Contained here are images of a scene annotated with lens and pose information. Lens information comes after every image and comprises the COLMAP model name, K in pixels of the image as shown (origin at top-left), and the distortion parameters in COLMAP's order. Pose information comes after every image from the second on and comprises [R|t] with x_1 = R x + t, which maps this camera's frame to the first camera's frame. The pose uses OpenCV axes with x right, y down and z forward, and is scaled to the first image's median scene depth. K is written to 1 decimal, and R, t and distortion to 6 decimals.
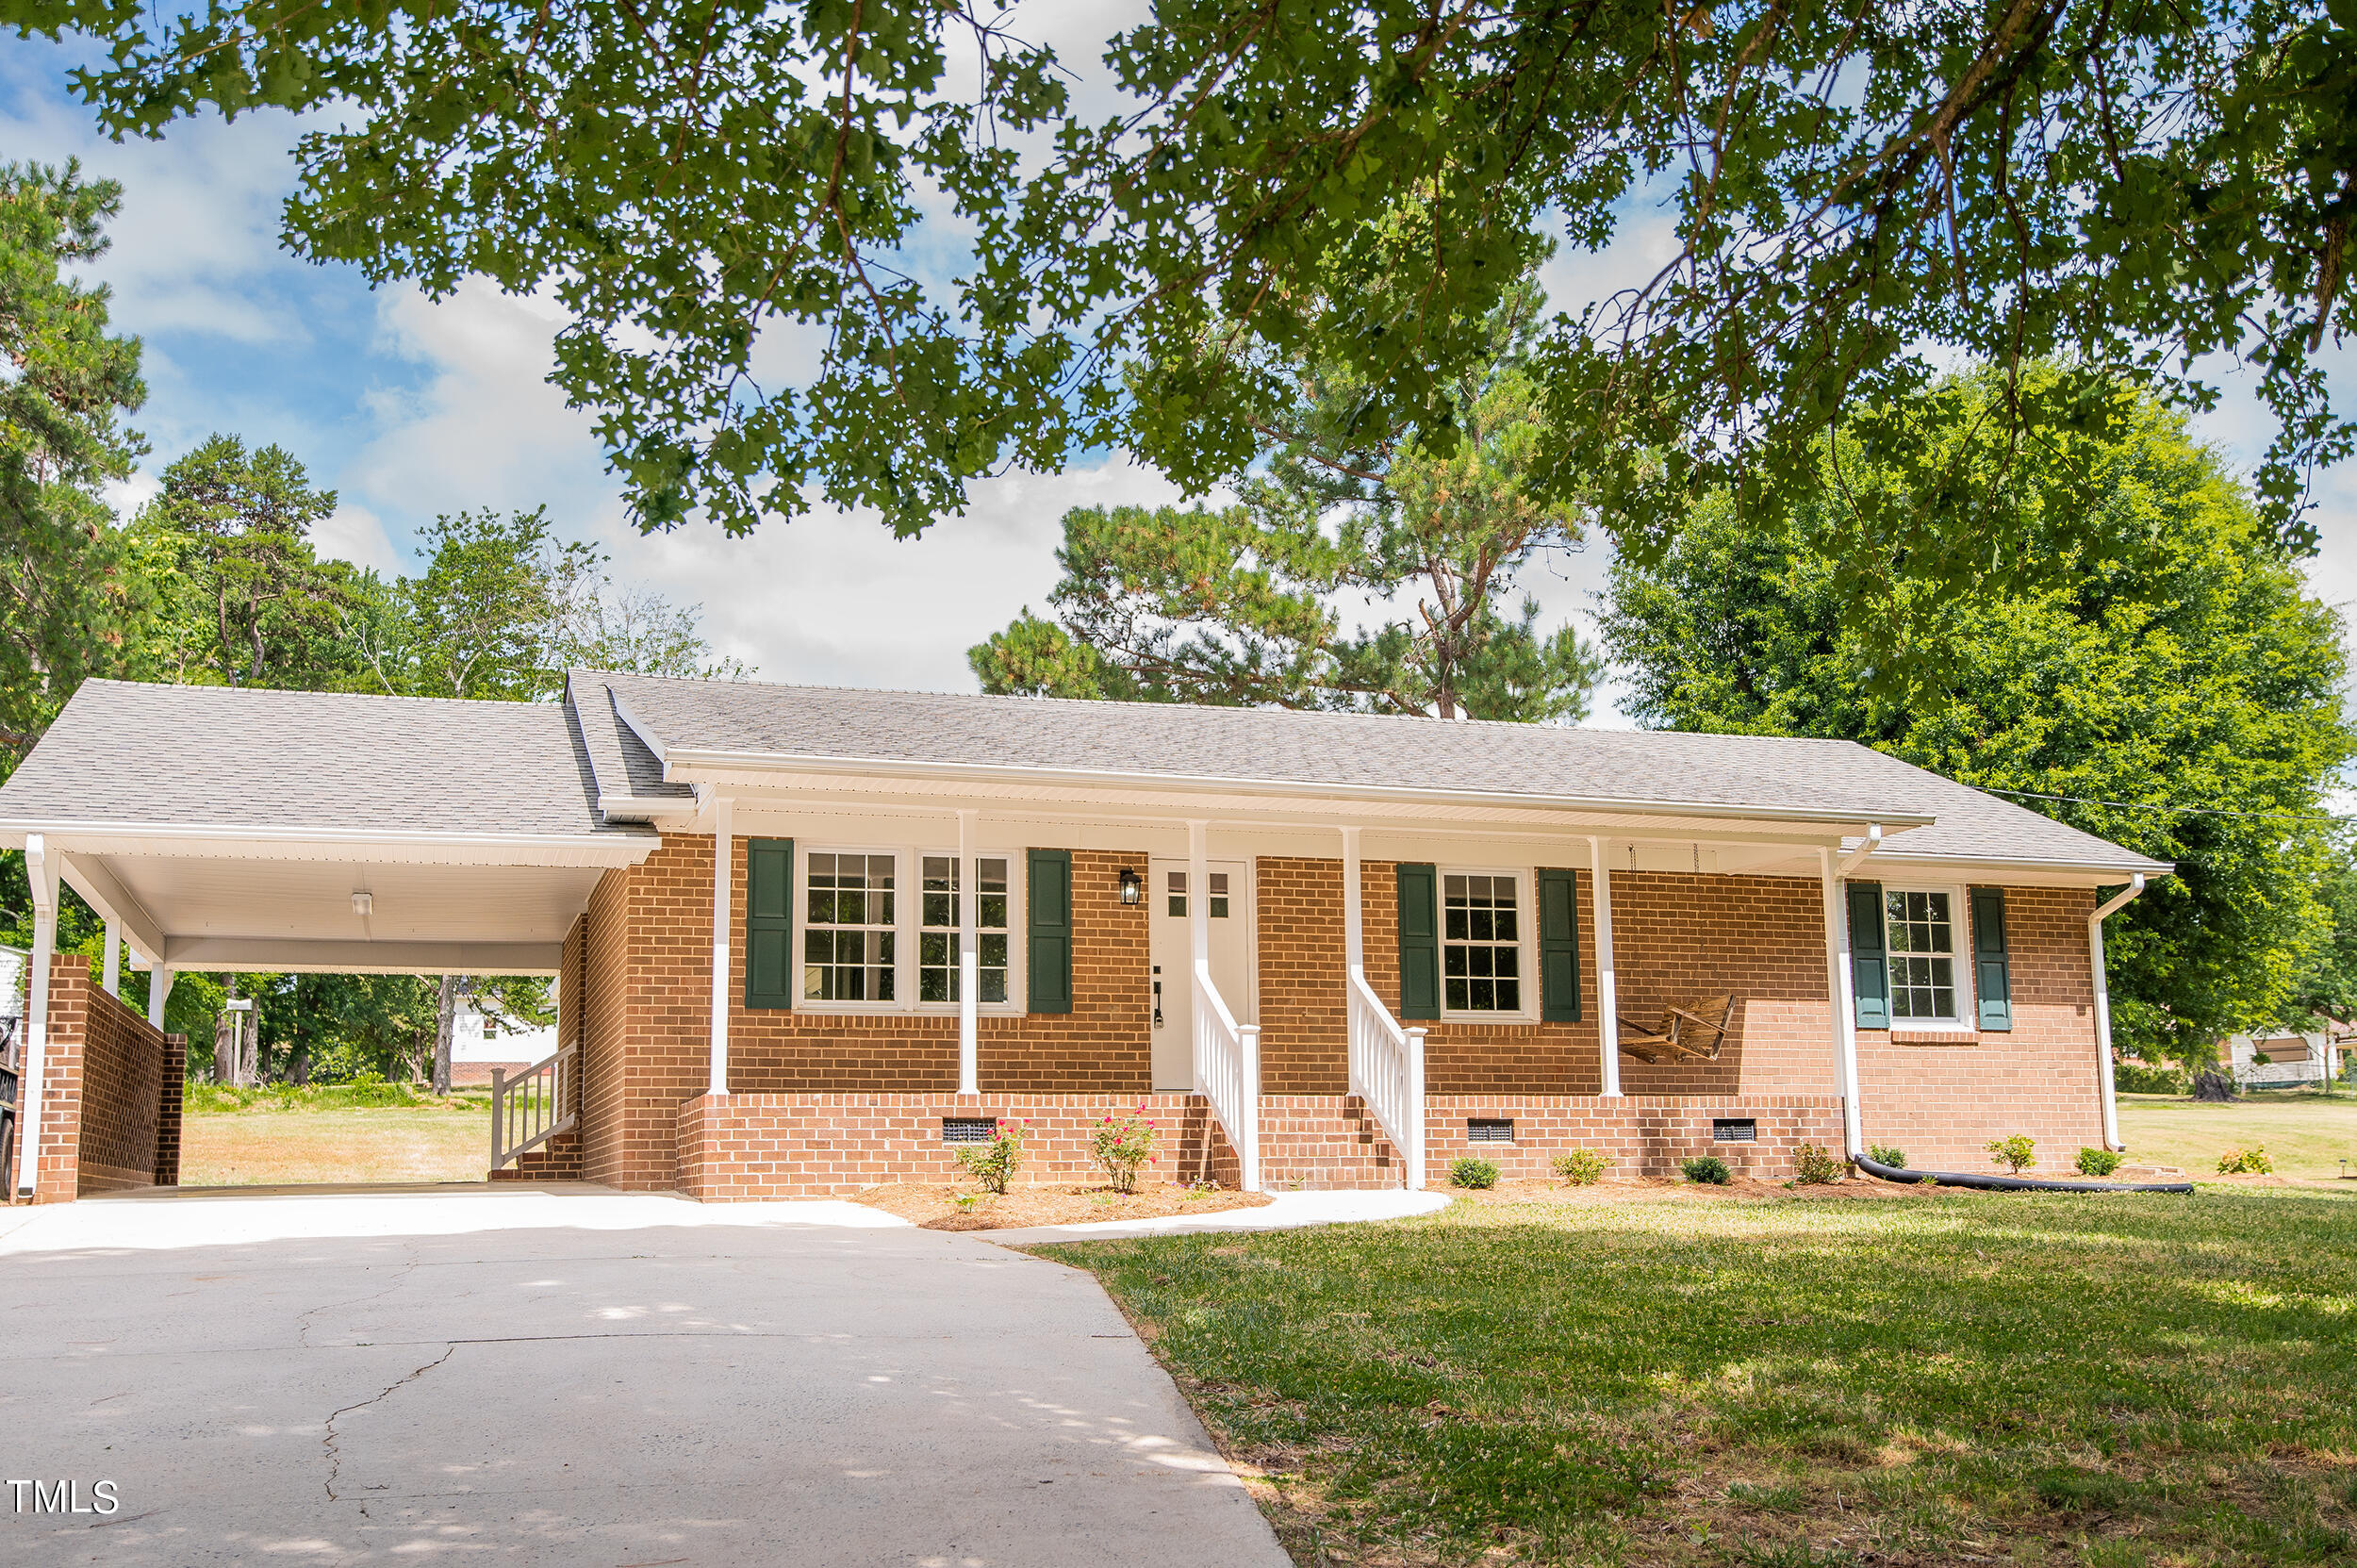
lens RADIAL K [[2230.4, 0, 1178.5], [0, 2230.4, 784.0], [0, 0, 1]] dist [0.003915, 0.000835]
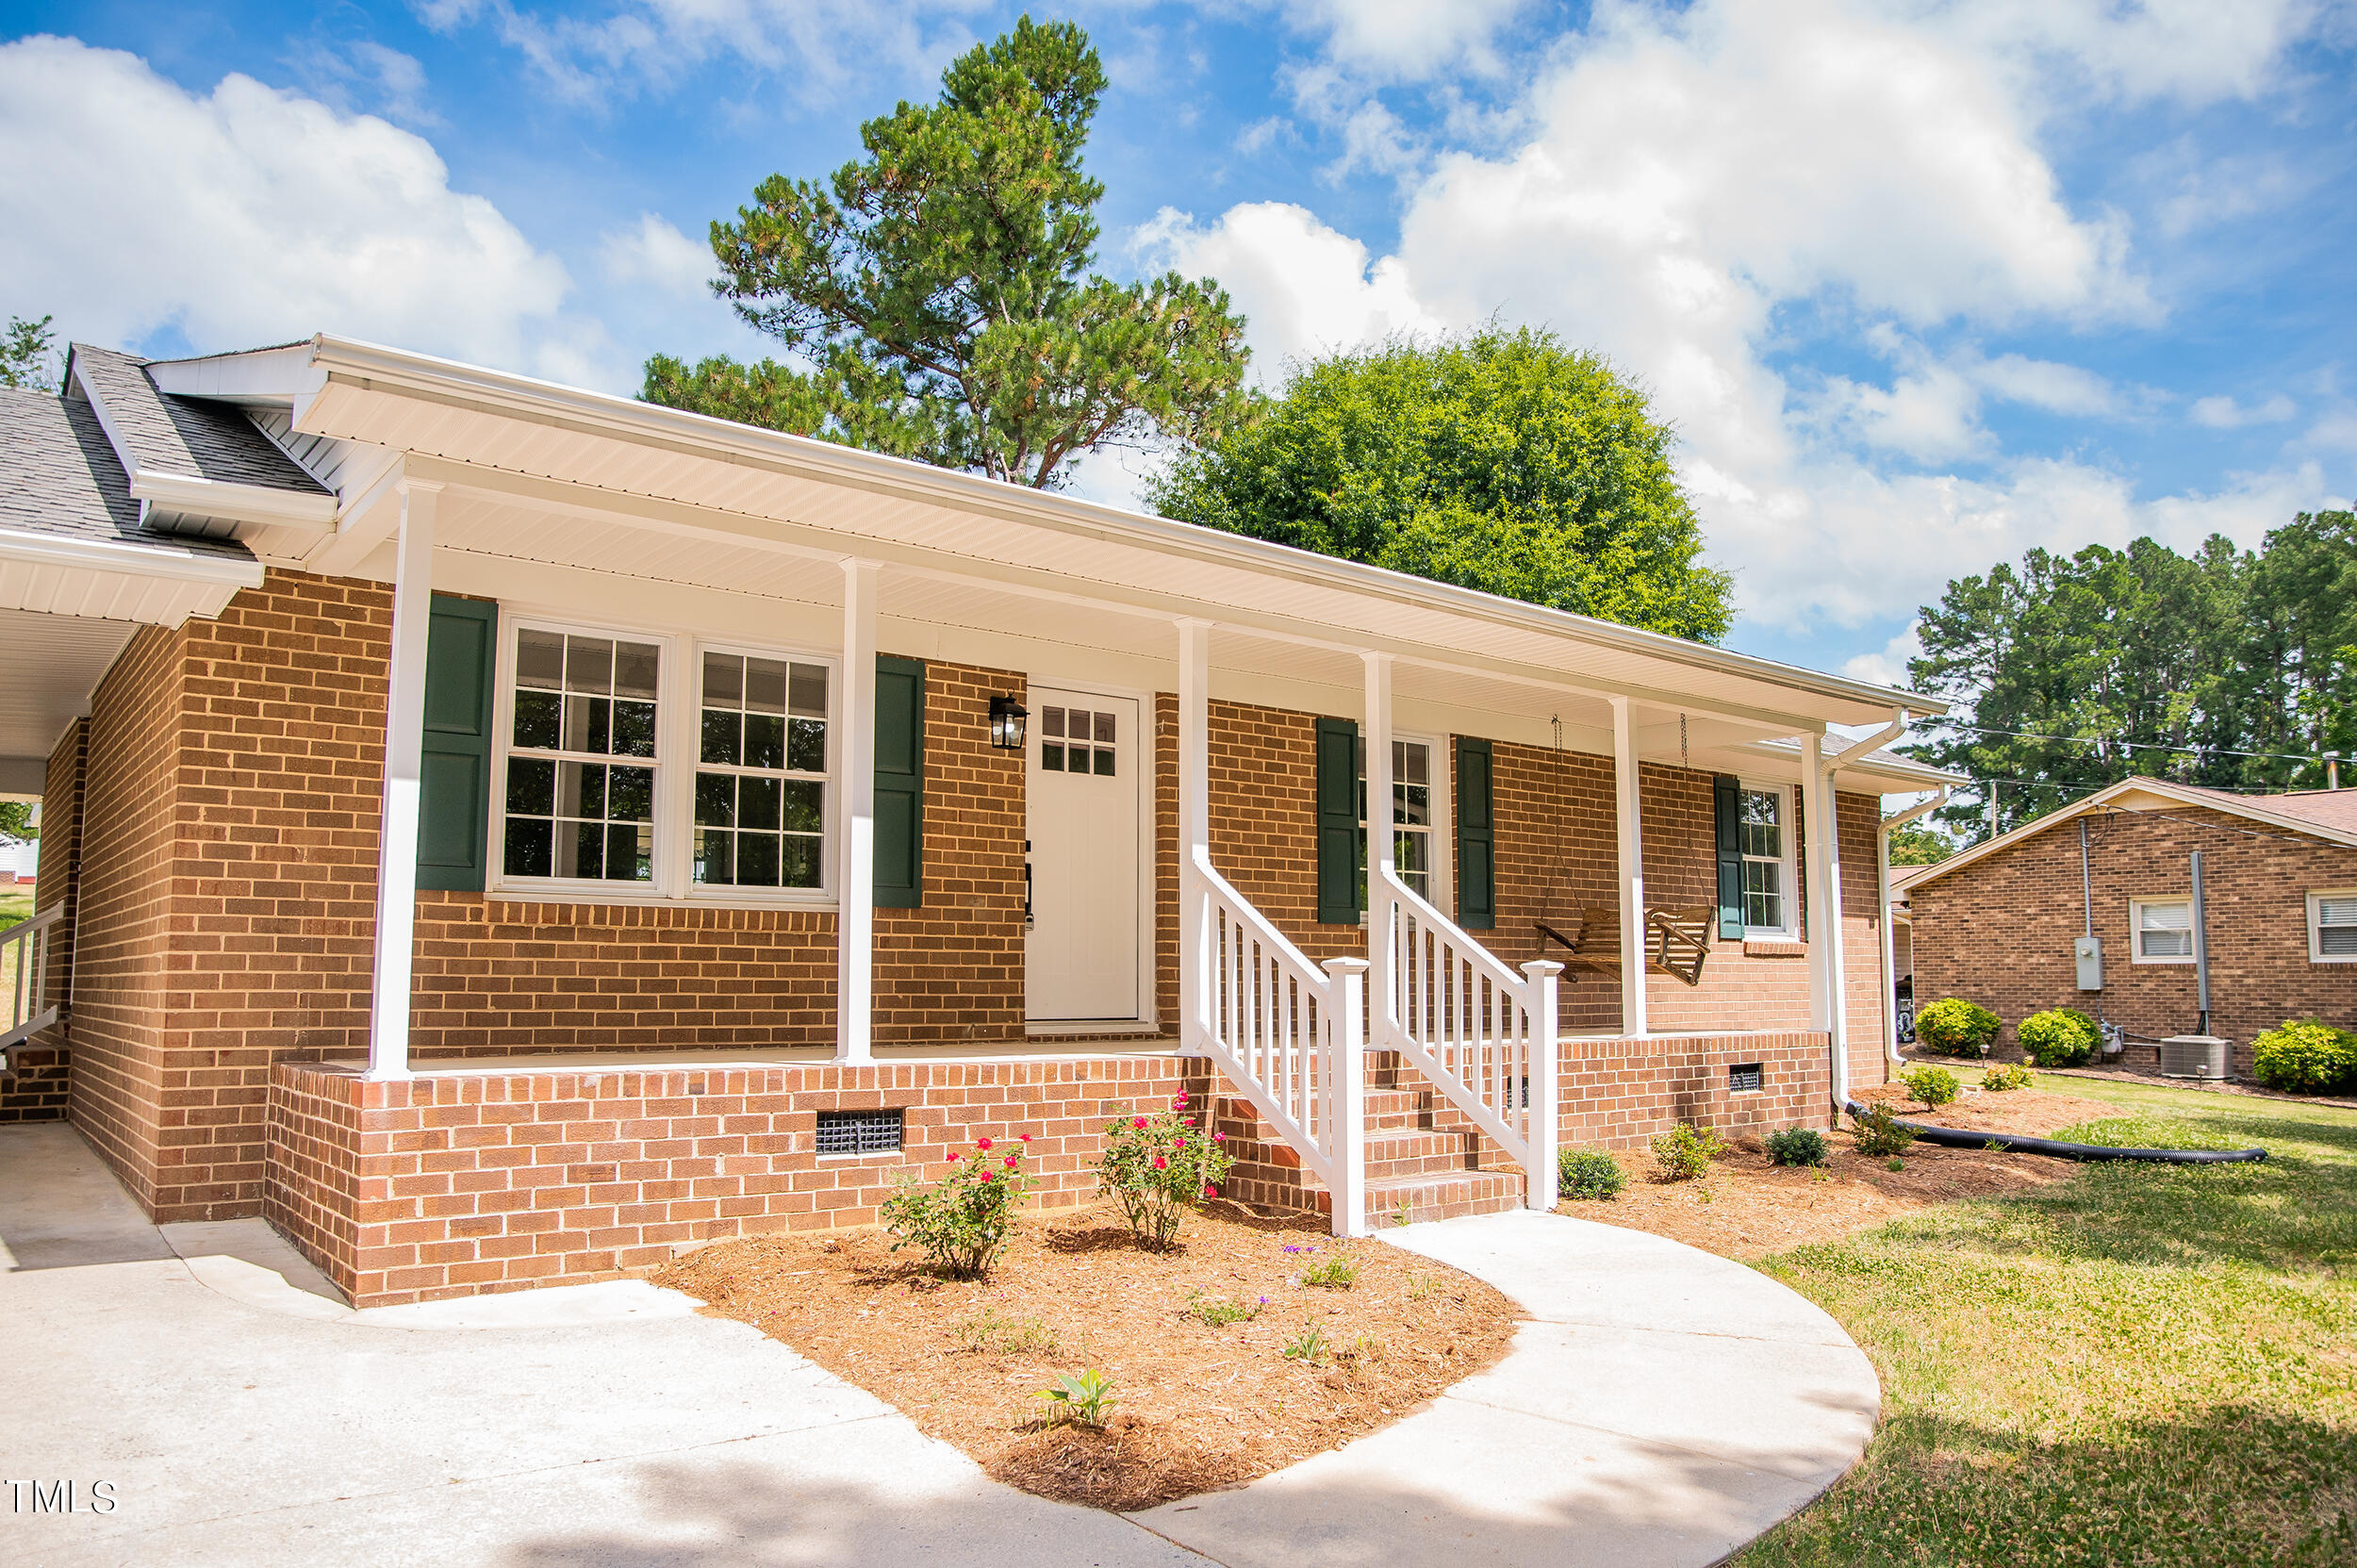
lens RADIAL K [[1677.6, 0, 1178.5], [0, 1677.6, 784.0], [0, 0, 1]] dist [-0.075537, 0.055485]
pose [[0.943468, 0.053905, 0.327050, -0.136356], [-0.072340, 0.996389, 0.044459, 0.038129], [-0.323473, -0.065604, 0.943961, 0.501546]]
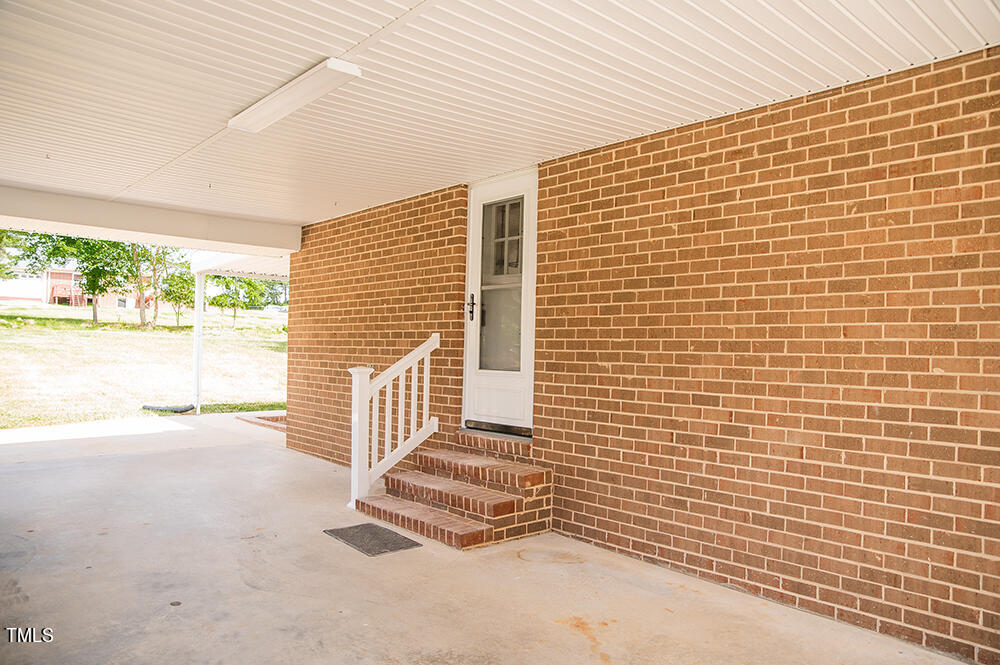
lens RADIAL K [[692.7, 0, 502.6], [0, 692.7, 340.8], [0, 0, 1]] dist [-0.117054, 0.097102]
pose [[0.921117, 0.040987, 0.387121, -0.420896], [-0.105329, 0.983590, 0.146480, 0.091766], [-0.374765, -0.175700, 0.910319, 0.903736]]
